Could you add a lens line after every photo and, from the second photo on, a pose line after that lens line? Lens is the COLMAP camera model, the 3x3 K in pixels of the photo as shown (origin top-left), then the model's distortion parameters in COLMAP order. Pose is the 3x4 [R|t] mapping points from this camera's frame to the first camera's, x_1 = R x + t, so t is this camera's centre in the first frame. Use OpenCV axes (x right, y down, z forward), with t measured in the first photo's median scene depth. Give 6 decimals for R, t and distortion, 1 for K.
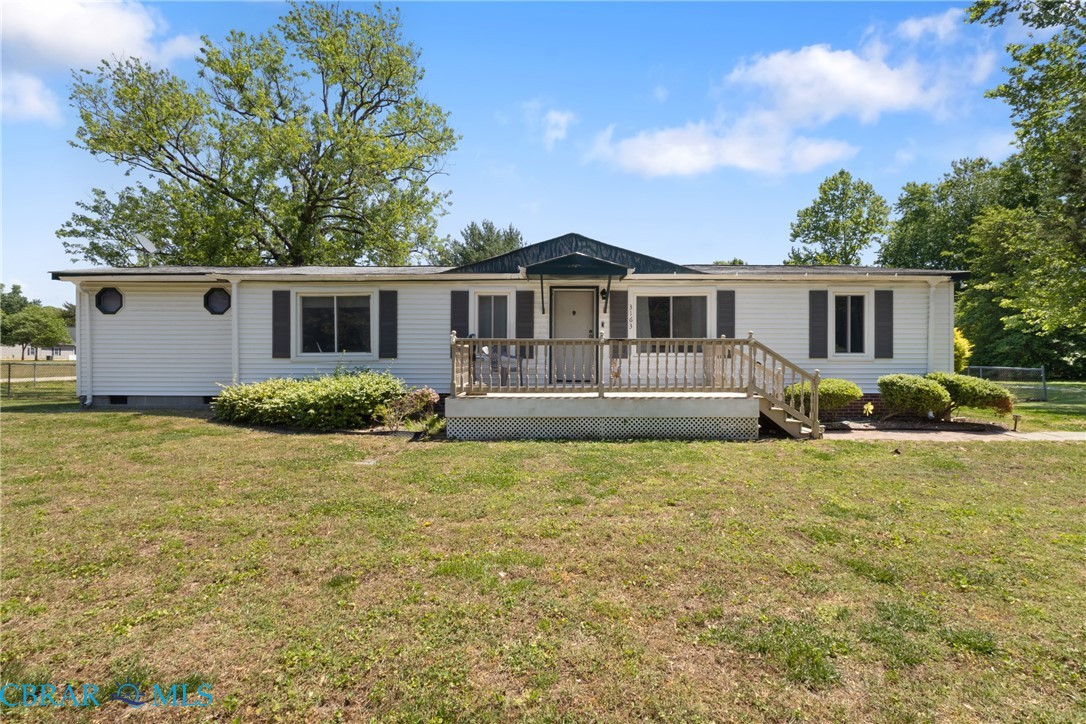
lens RADIAL K [[505.1, 0, 543.0], [0, 505.1, 362.0], [0, 0, 1]] dist [0.001279, 0.000474]
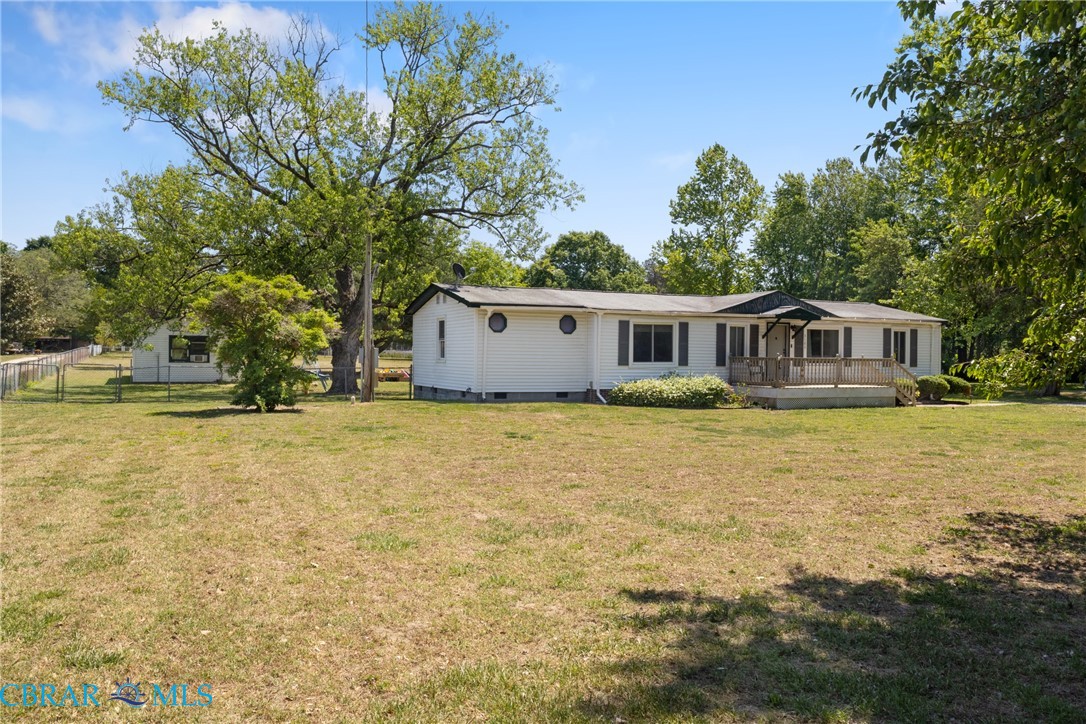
lens RADIAL K [[838.0, 0, 543.0], [0, 838.0, 362.0], [0, 0, 1]] dist [0.001800, 0.000516]
pose [[0.905498, 0.004533, 0.424326, -1.773881], [-0.006472, 0.999974, 0.003129, -0.024084], [-0.424300, -0.005580, 0.905504, -1.132974]]
